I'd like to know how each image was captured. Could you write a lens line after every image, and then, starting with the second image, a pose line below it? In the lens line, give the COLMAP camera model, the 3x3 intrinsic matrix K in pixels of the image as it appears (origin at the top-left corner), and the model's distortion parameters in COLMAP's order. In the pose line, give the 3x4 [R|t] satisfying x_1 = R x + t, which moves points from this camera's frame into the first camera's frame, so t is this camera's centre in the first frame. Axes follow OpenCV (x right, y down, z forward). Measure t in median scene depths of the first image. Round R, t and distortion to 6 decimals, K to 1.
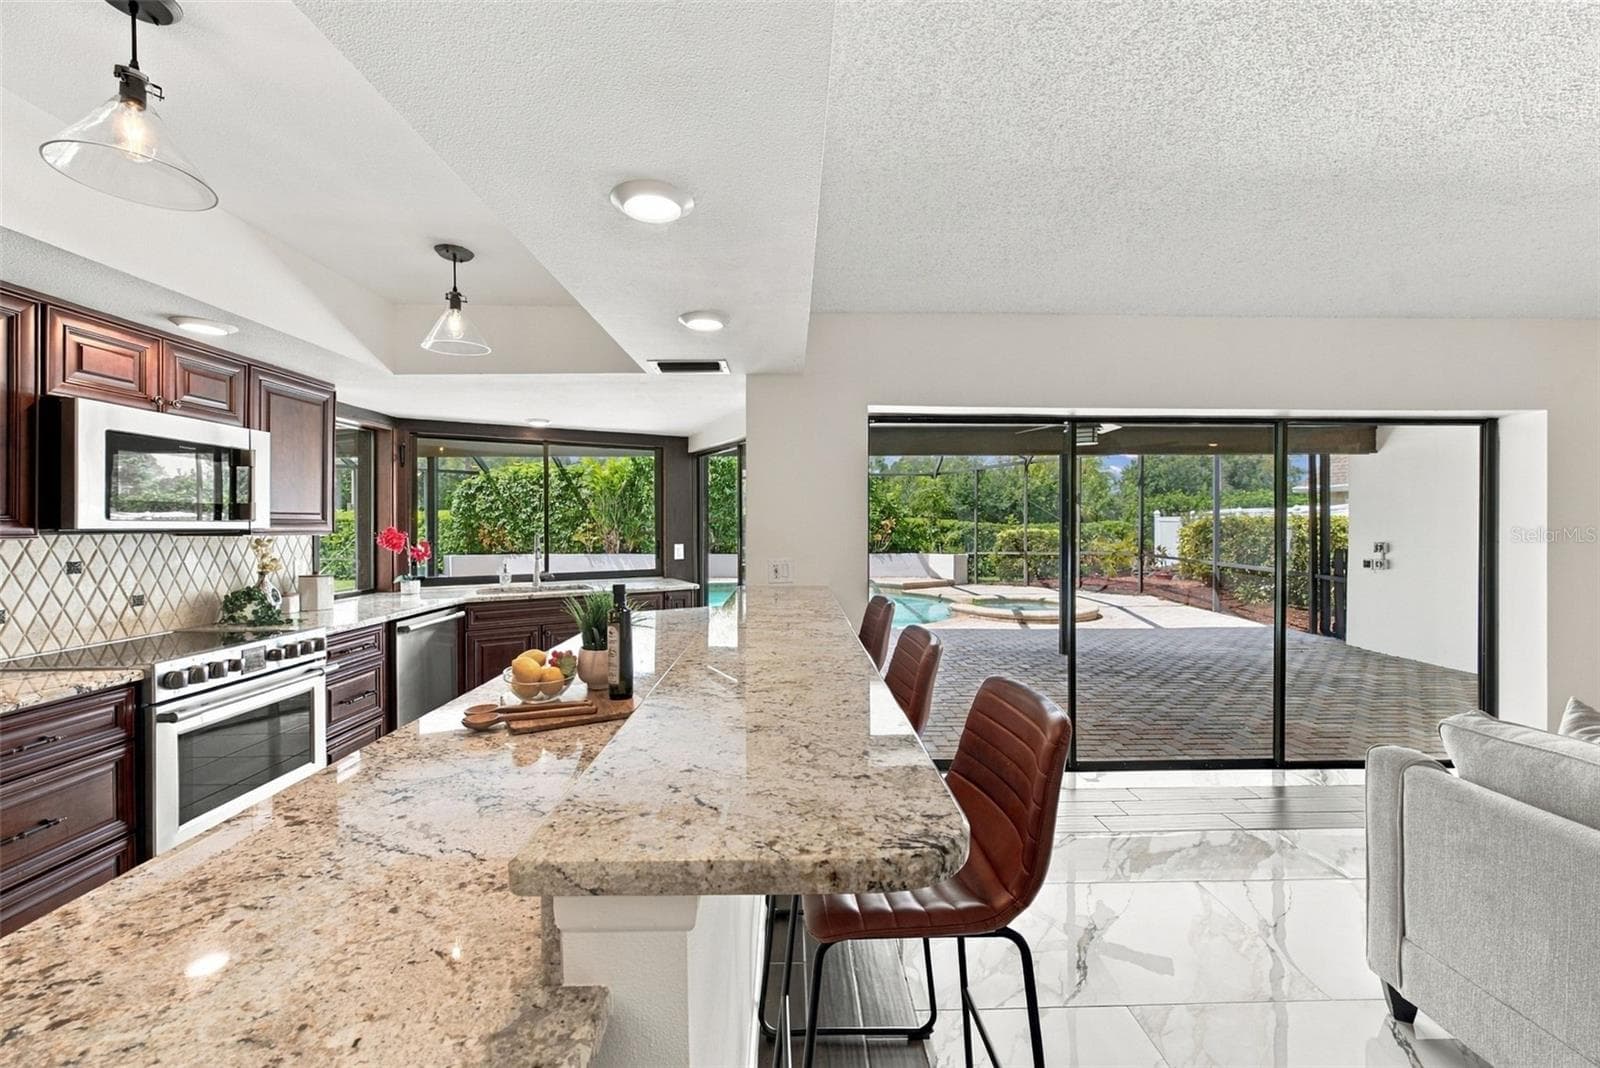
lens RADIAL K [[625.4, 0, 799.9], [0, 625.4, 527.4], [0, 0, 1]] dist [-0.003268, -0.000458]
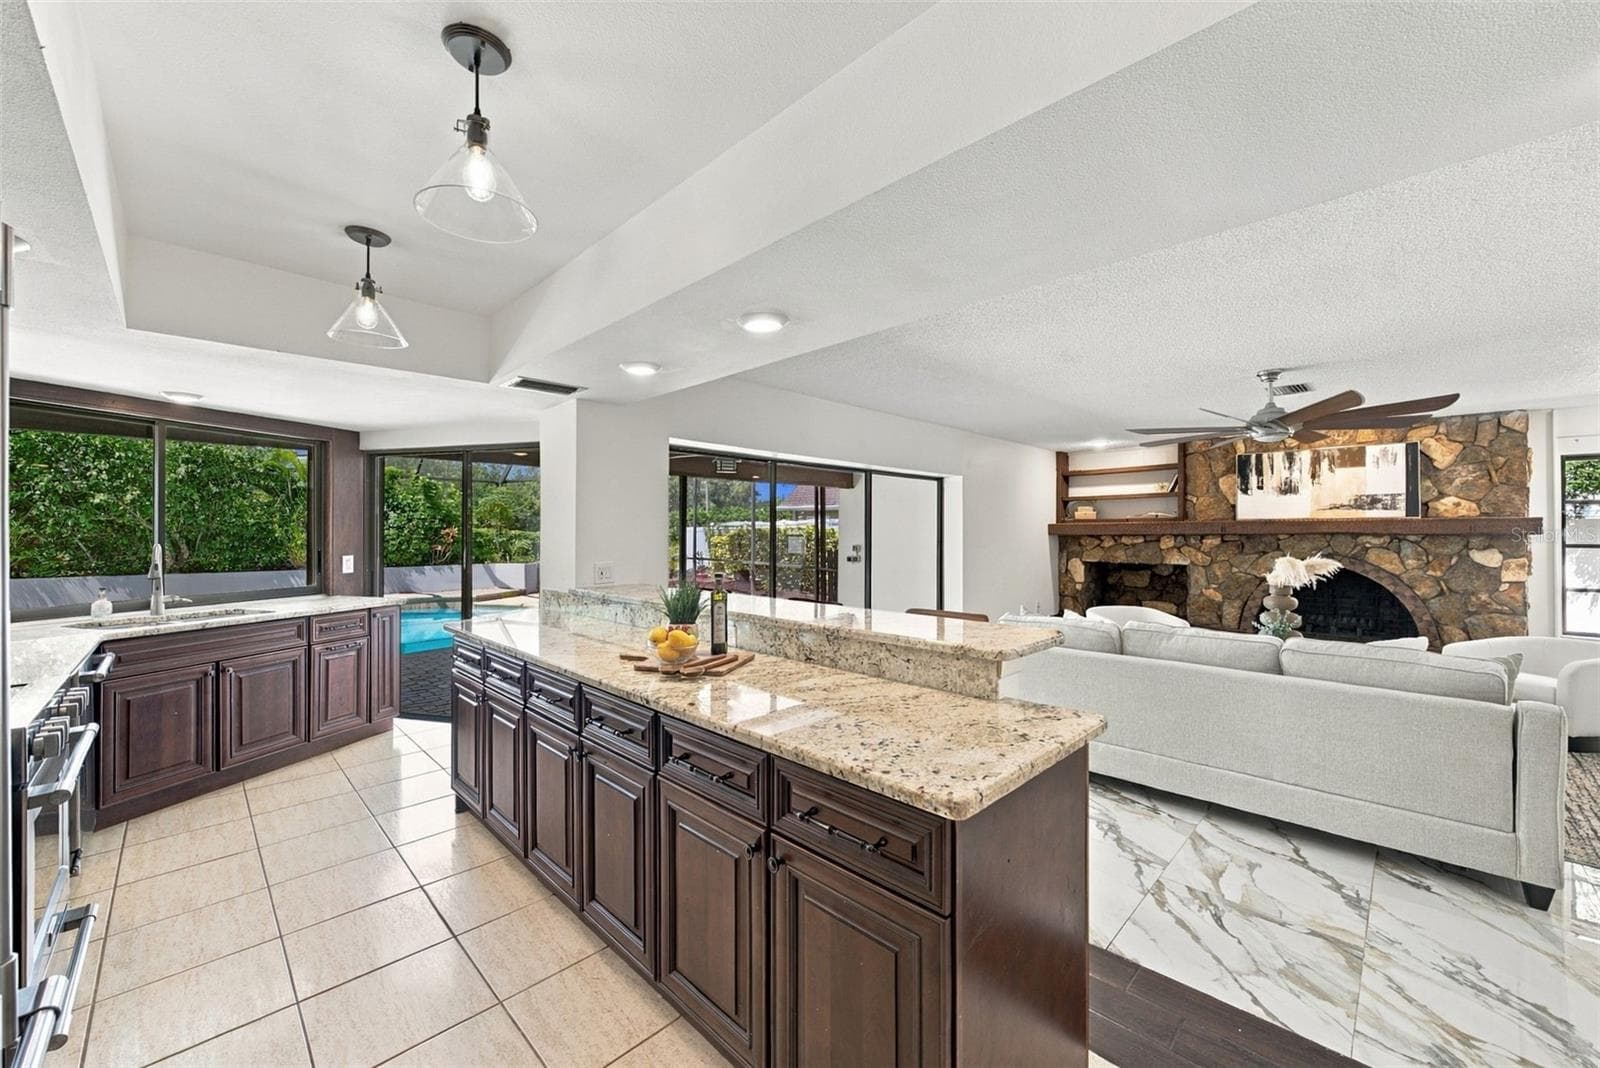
lens RADIAL K [[619.3, 0, 797.5], [0, 619.3, 527.2], [0, 0, 1]] dist [-0.002130, -0.000262]
pose [[0.723242, 0.008262, 0.690545, -0.602181], [0.002389, 0.999893, -0.014465, 0.003115], [-0.690590, 0.012112, 0.723145, -0.076394]]
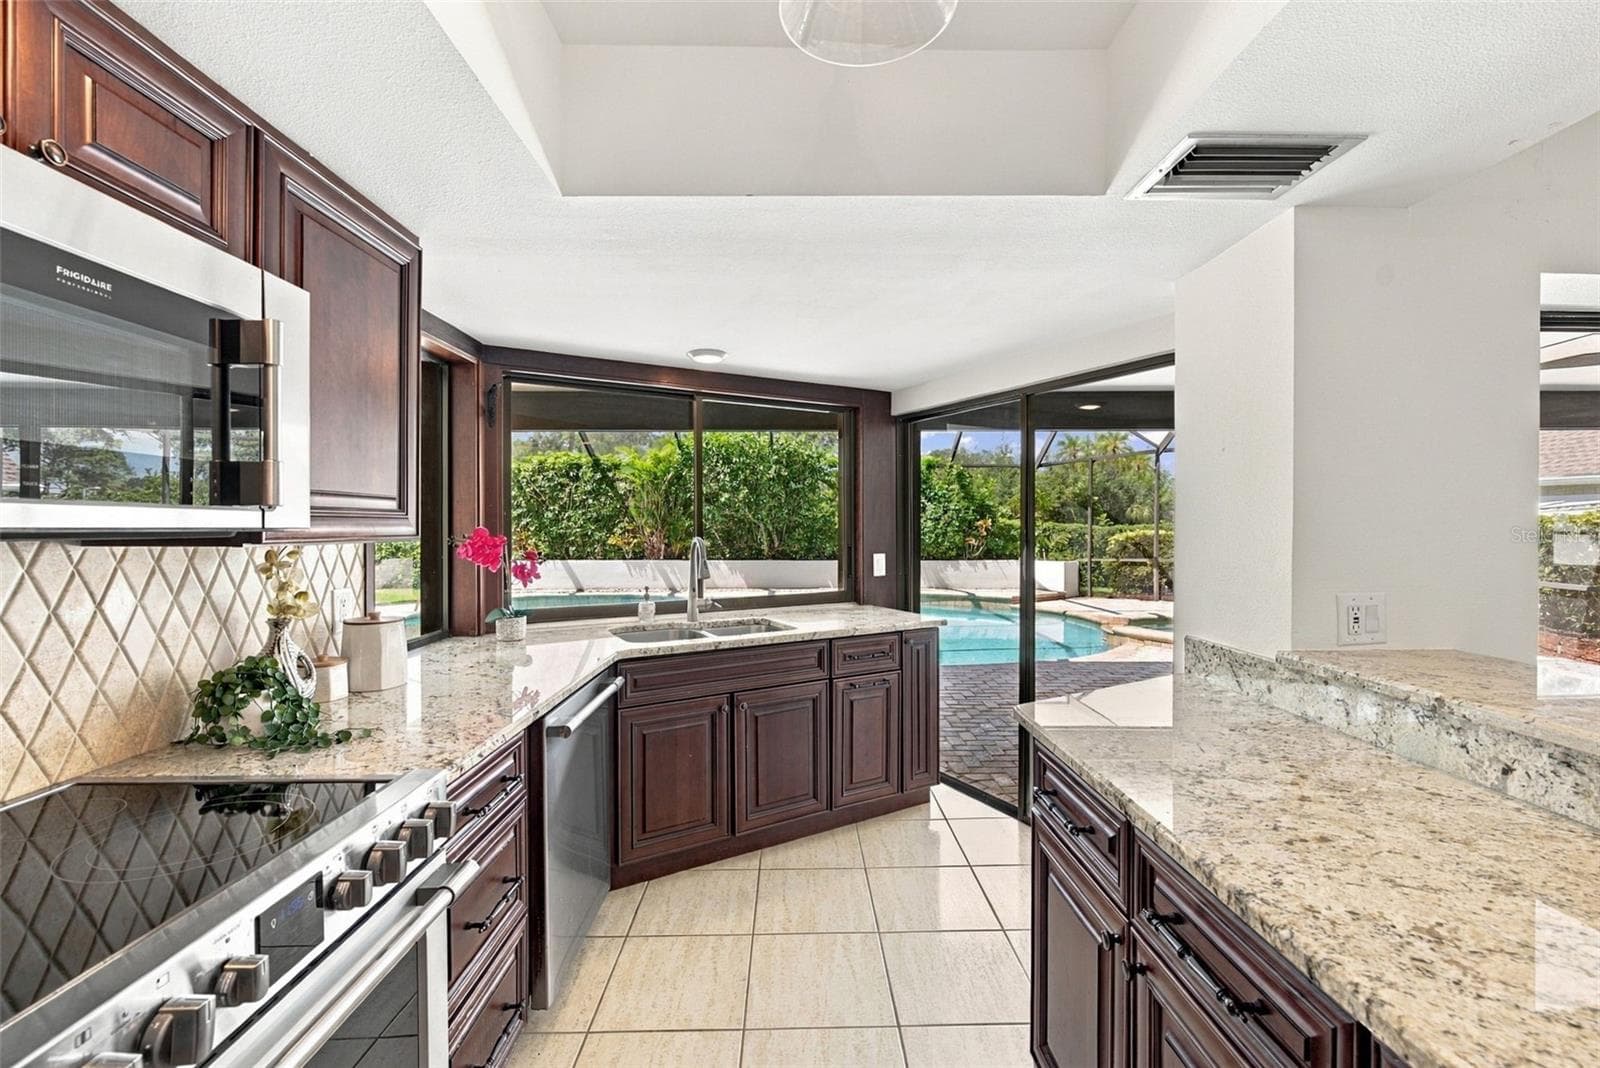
lens RADIAL K [[667.9, 0, 800.0], [0, 667.9, 534.0], [0, 0, 1]] dist [-0.000245, 0.000172]
pose [[0.999954, 0.001689, -0.009412, -0.488070], [-0.001618, 0.999970, 0.007589, 0.001346], [0.009424, -0.007574, 0.999927, 0.526697]]
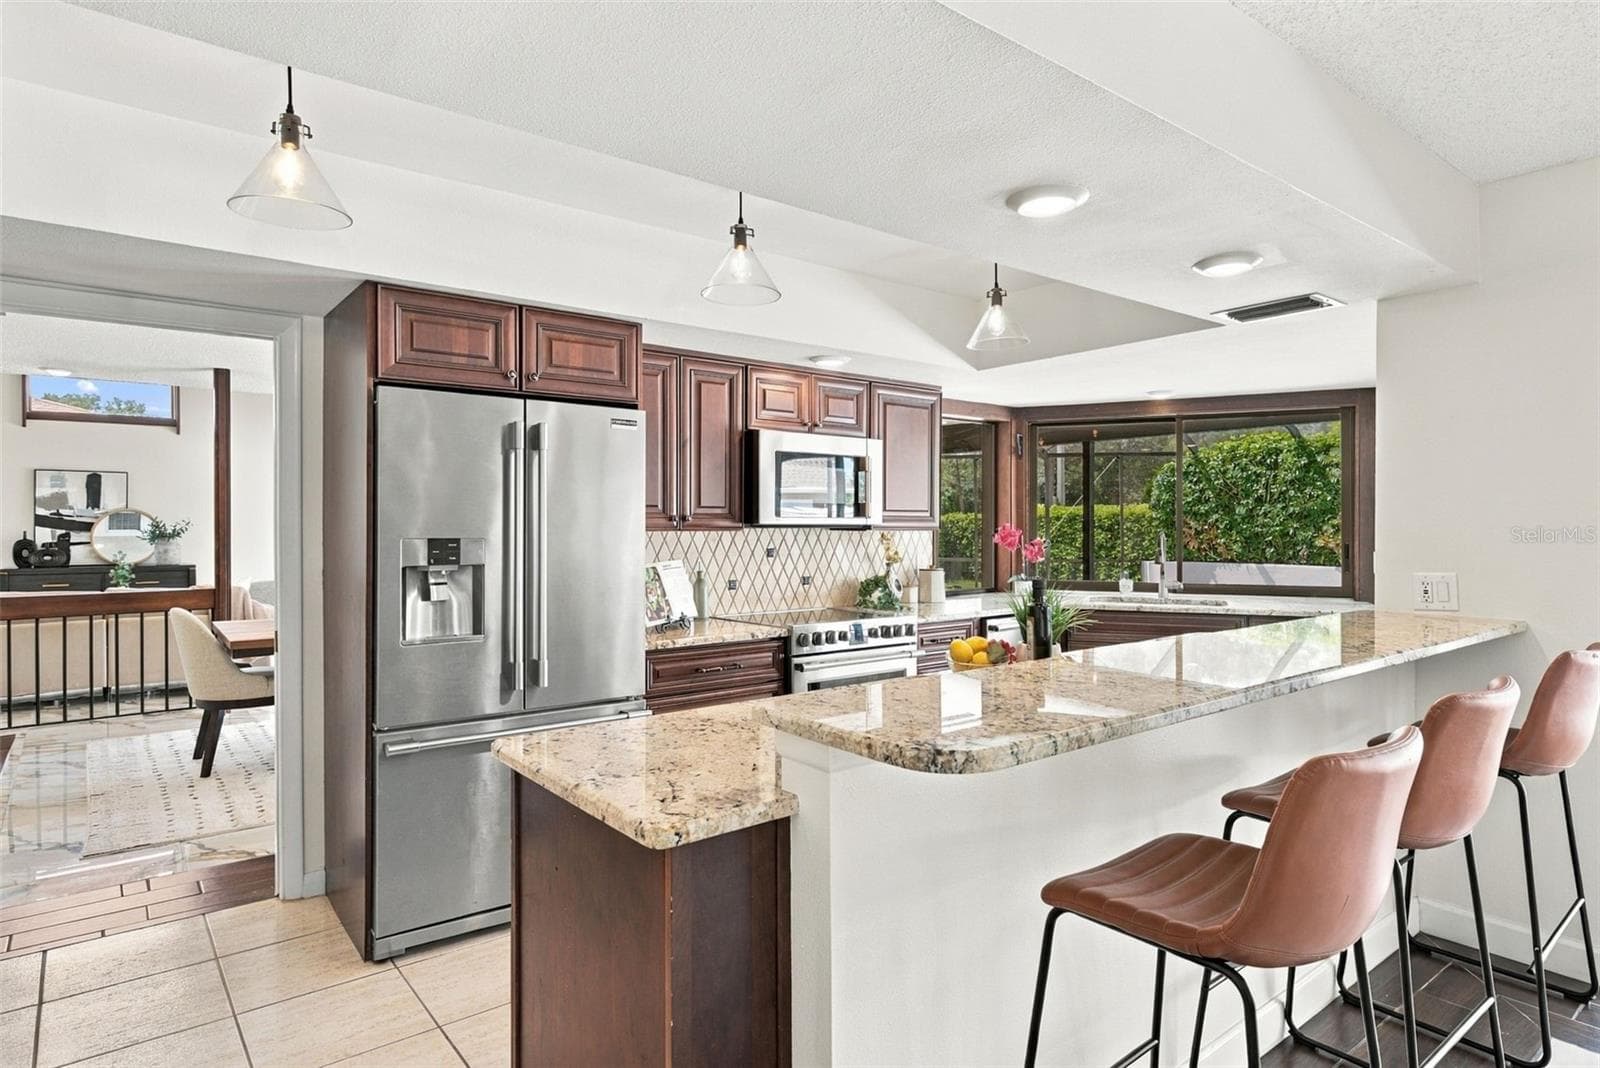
lens RADIAL K [[893.6, 0, 809.2], [0, 893.6, 527.1], [0, 0, 1]] dist [-0.000278, -0.000032]
pose [[0.608905, 0.004905, -0.793228, 0.334387], [-0.004334, 0.999987, 0.002857, 0.002707], [0.793231, 0.001699, 0.608918, -0.089341]]
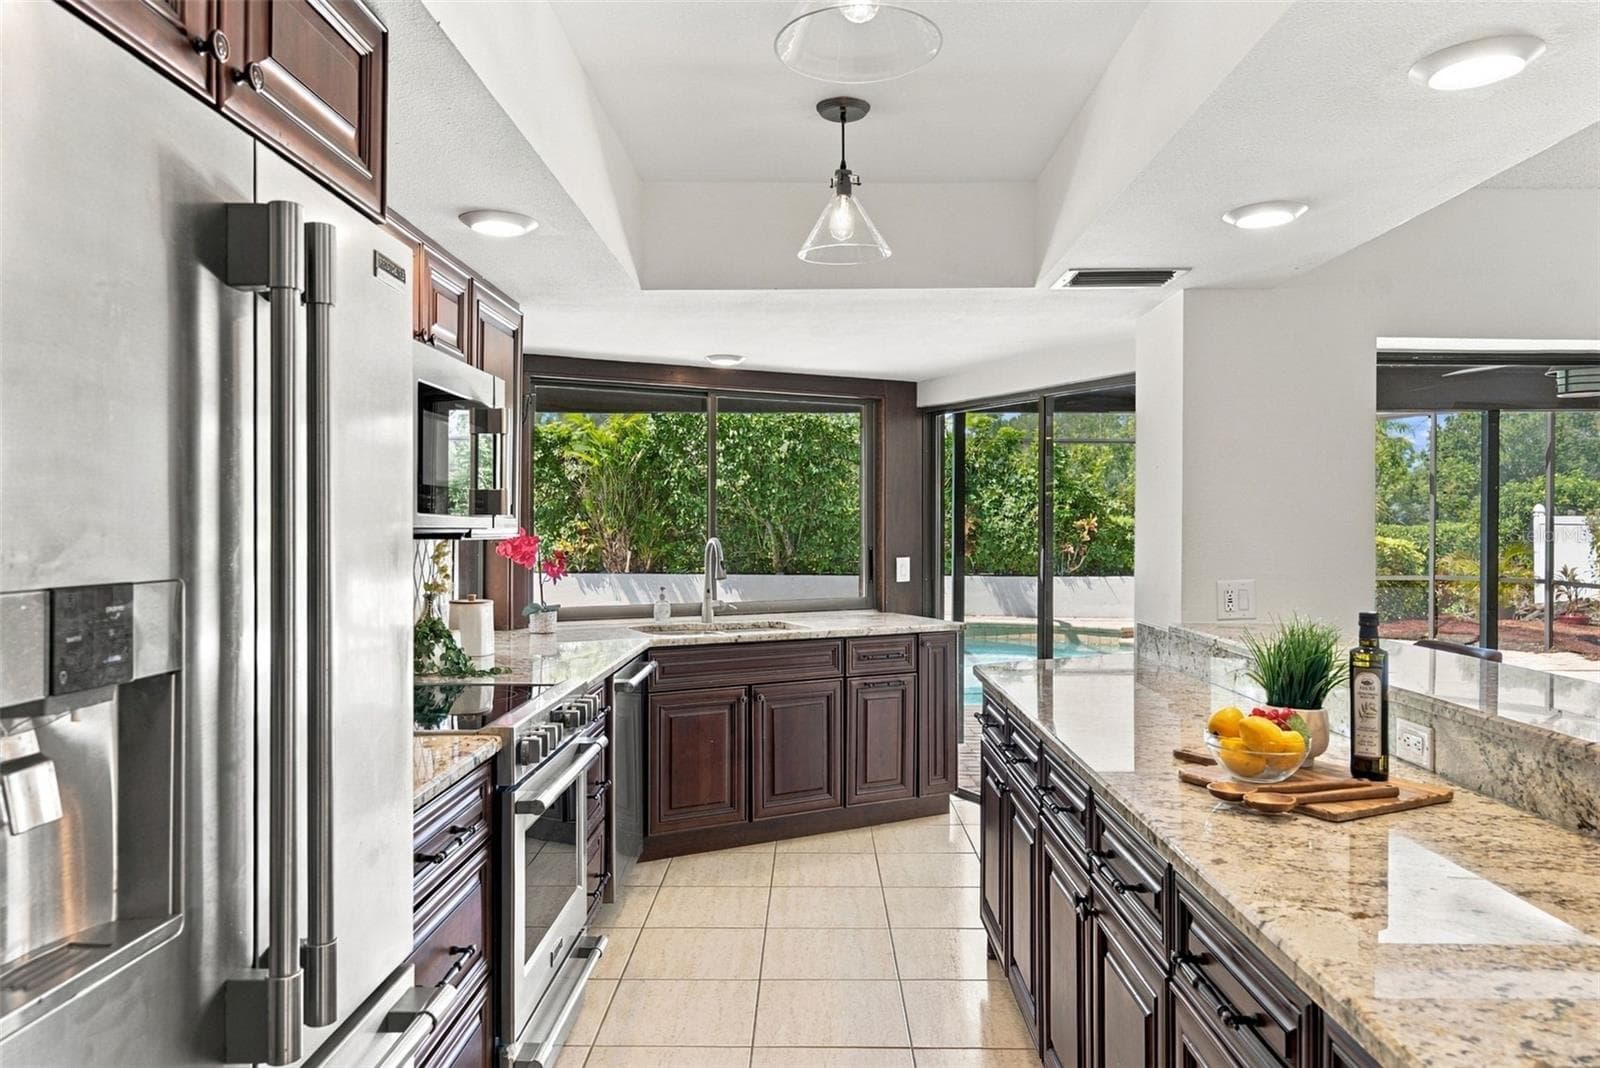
lens RADIAL K [[1083.2, 0, 800.1], [0, 1083.2, 523.6], [0, 0, 1]] dist [0.003723, 0.001368]
pose [[0.999411, 0.005560, -0.033870, -0.465483], [-0.005780, 0.999963, -0.006373, 0.002197], [0.033833, 0.006565, 0.999406, -0.113789]]
